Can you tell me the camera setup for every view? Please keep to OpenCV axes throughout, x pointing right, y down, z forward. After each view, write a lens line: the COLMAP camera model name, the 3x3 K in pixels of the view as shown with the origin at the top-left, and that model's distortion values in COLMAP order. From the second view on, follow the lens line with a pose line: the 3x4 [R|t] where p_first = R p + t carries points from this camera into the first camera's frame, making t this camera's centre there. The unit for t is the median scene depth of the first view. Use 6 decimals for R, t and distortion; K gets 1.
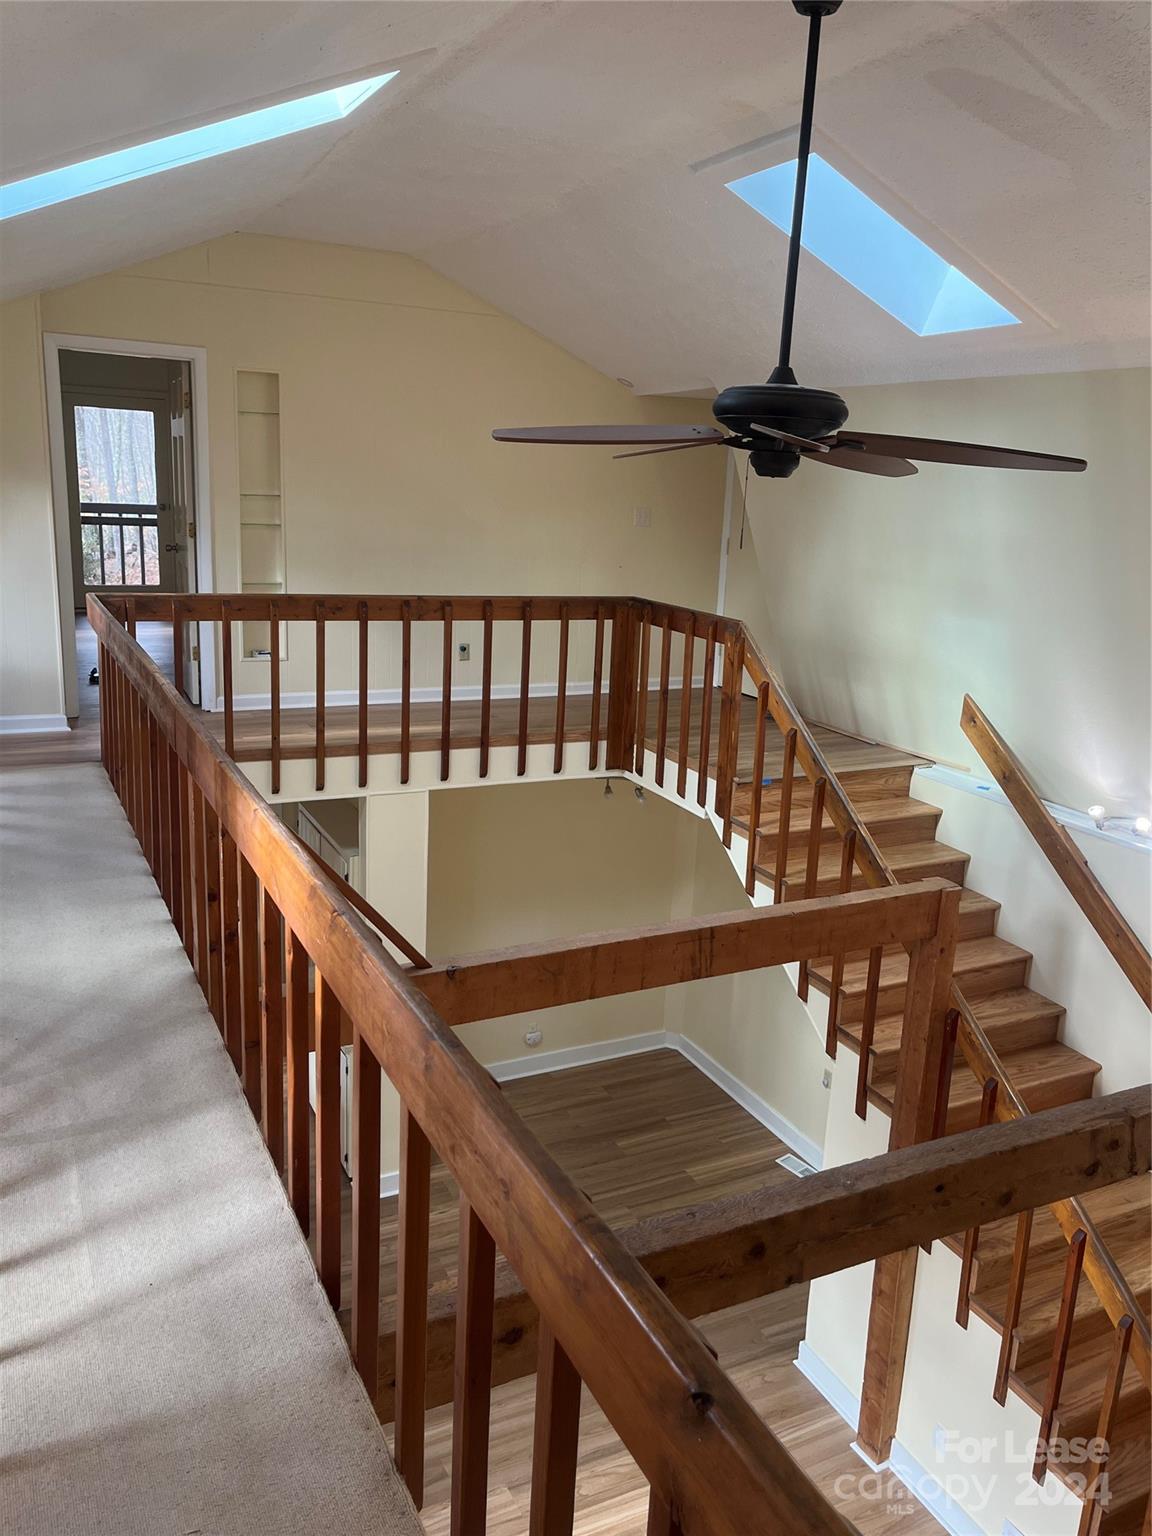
lens RADIAL K [[1151.3, 0, 574.1], [0, 1151.3, 754.8], [0, 0, 1]] dist [0.039978, -0.065049]
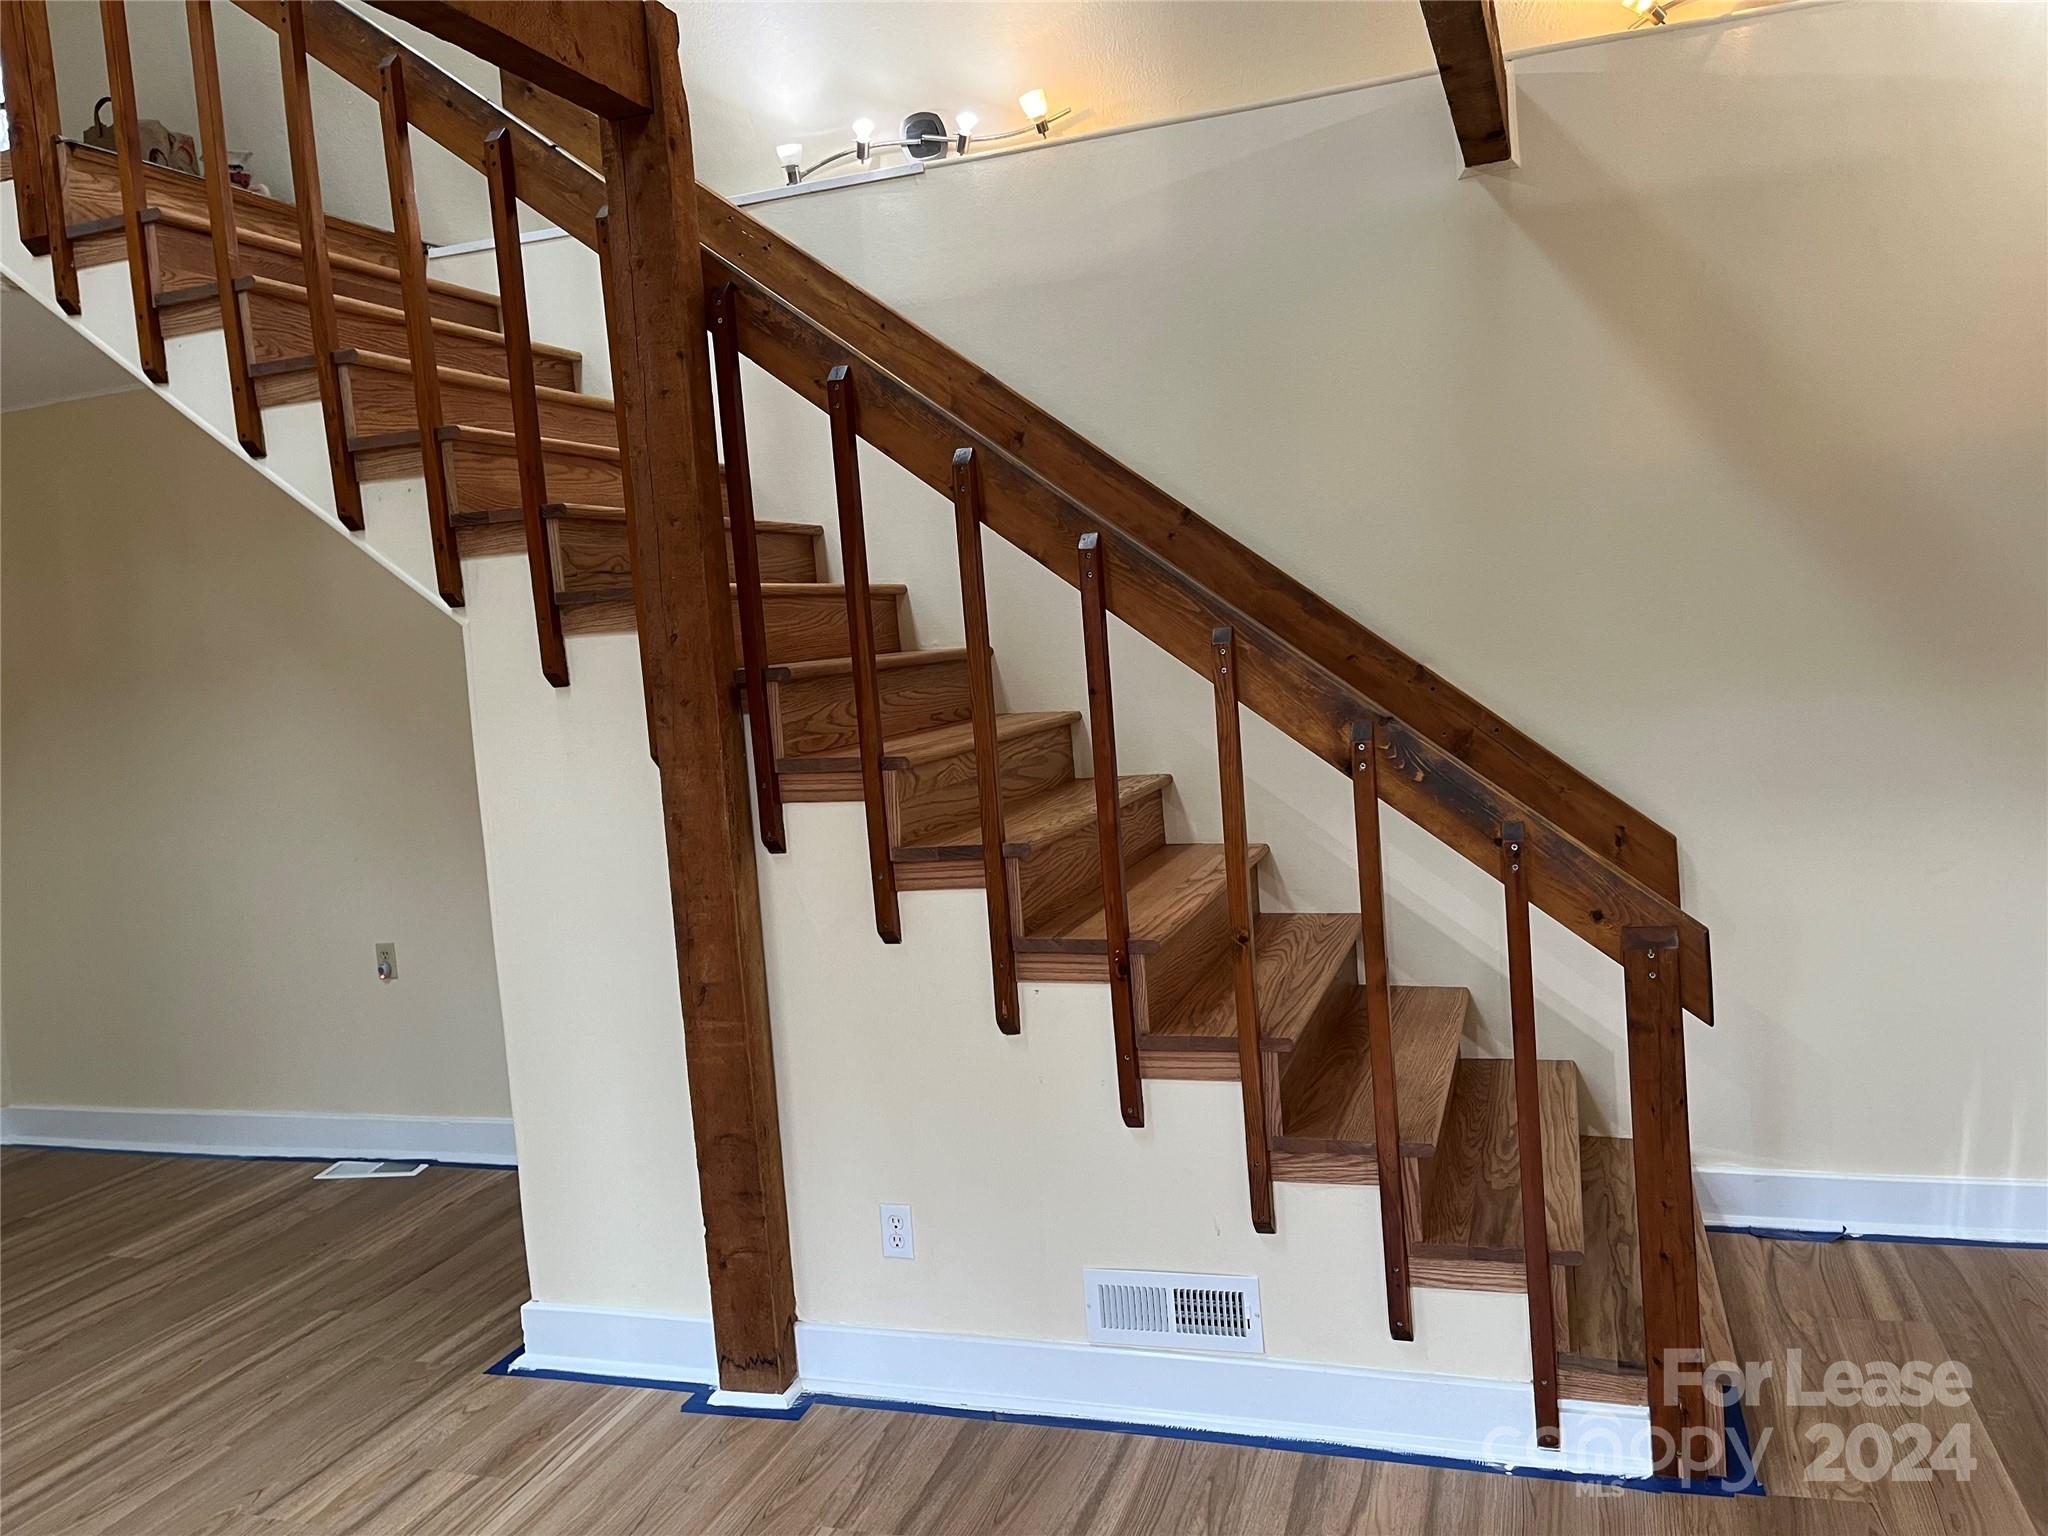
lens RADIAL K [[1535.0, 0, 1037.0], [0, 1535.0, 763.4], [0, 0, 1]] dist [0.039978, -0.065049]
pose [[0.701164, -0.150398, 0.696957, -0.040361], [0.258397, 0.964649, -0.051793, 0.347957], [-0.664530, 0.216407, 0.715240, 0.362155]]
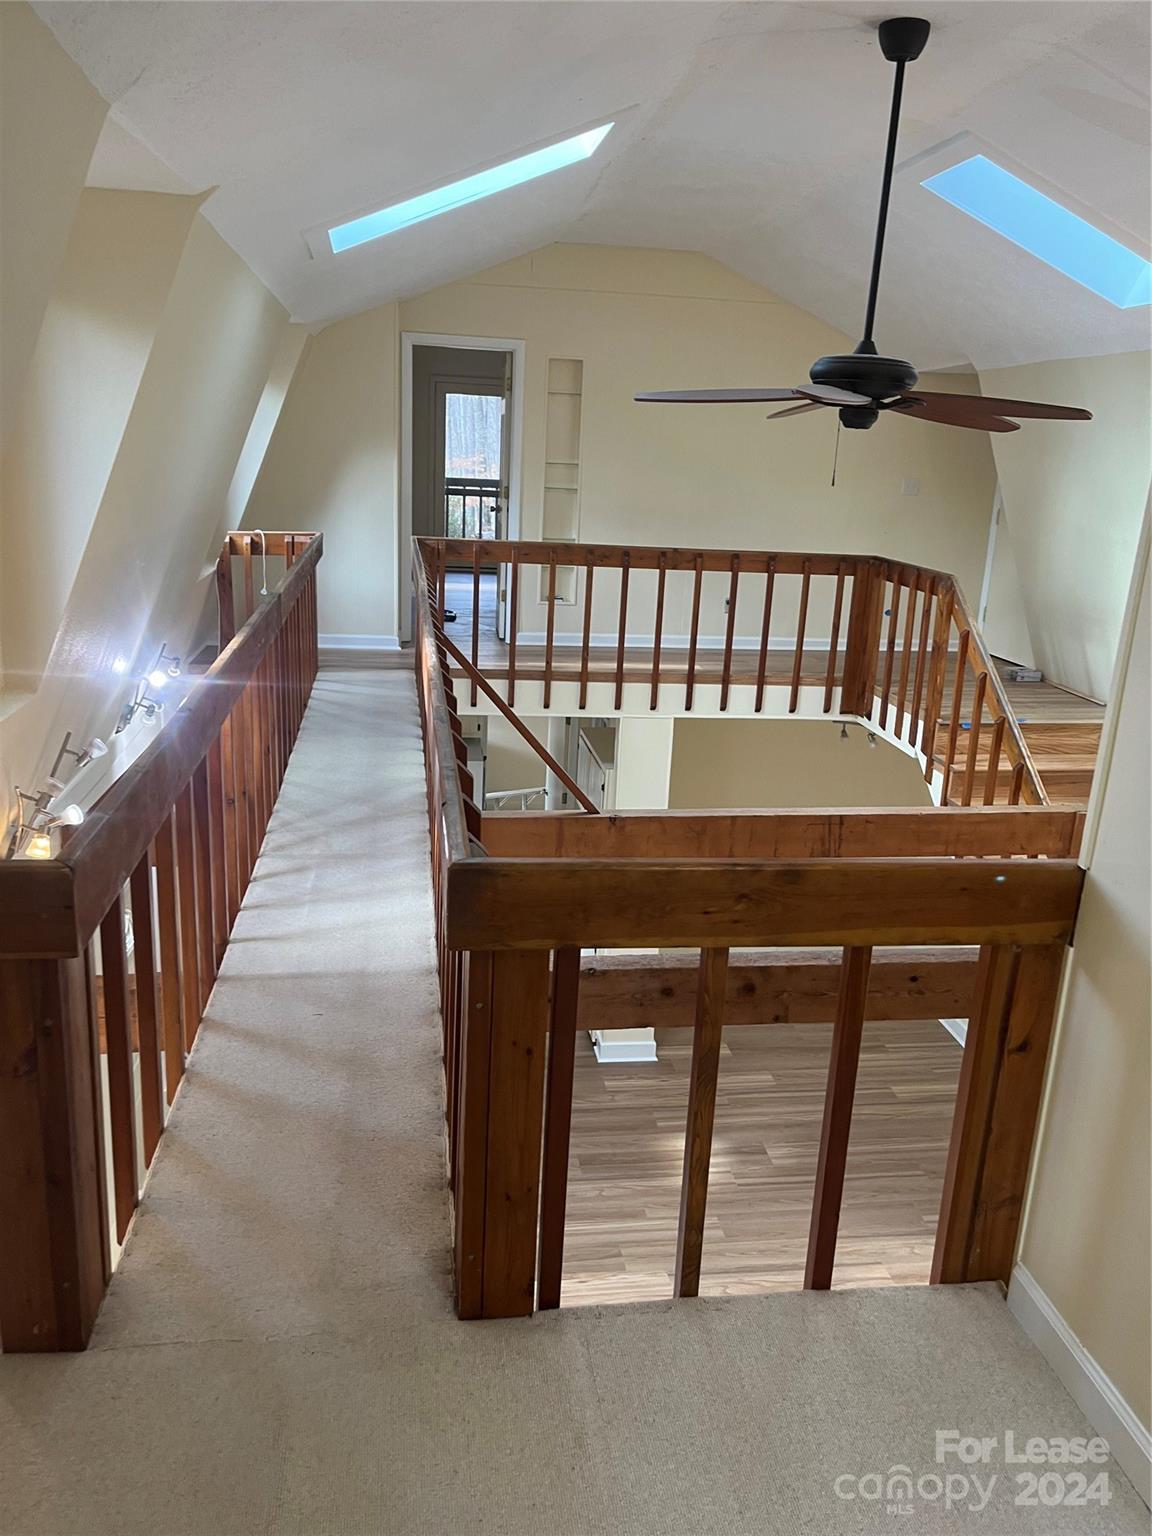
lens RADIAL K [[1151.3, 0, 575.9], [0, 1151.3, 769.3], [0, 0, 1]] dist [0.039978, -0.065049]
pose [[0.950564, 0.080398, -0.299942, 0.137113], [-0.073683, 0.996714, 0.033650, 0.052821], [0.301662, -0.009886, 0.953364, -0.144047]]
